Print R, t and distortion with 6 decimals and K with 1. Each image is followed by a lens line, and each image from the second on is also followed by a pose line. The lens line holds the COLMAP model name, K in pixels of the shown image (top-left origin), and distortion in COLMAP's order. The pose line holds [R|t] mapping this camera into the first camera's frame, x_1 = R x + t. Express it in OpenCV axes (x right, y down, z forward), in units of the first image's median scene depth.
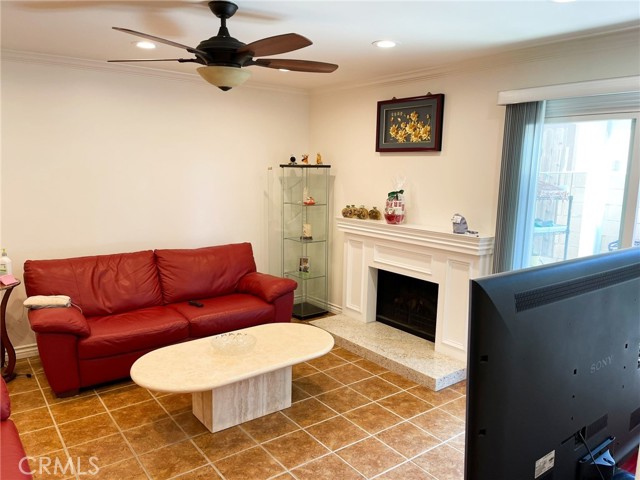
lens RADIAL K [[488.7, 0, 320.0], [0, 488.7, 240.0], [0, 0, 1]] dist [0.074251, -0.000118]
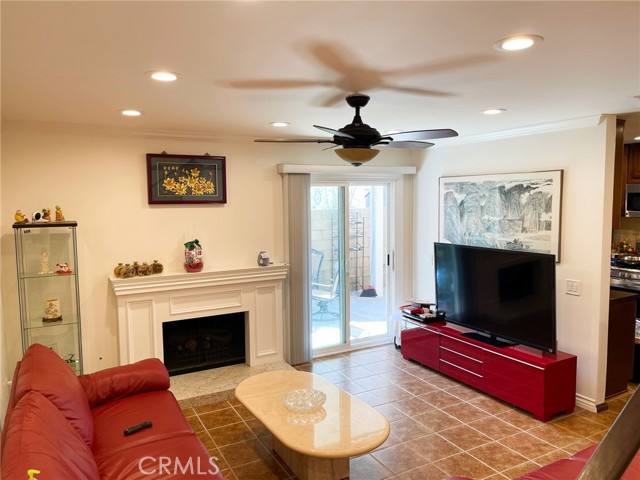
lens RADIAL K [[488.7, 0, 320.0], [0, 488.7, 240.0], [0, 0, 1]] dist [0.074251, -0.000118]
pose [[0.167785, -0.111412, 0.979508, -0.840225], [0.164865, 0.982772, 0.083542, -0.145790], [-0.971940, 0.147470, 0.183262, 0.540367]]
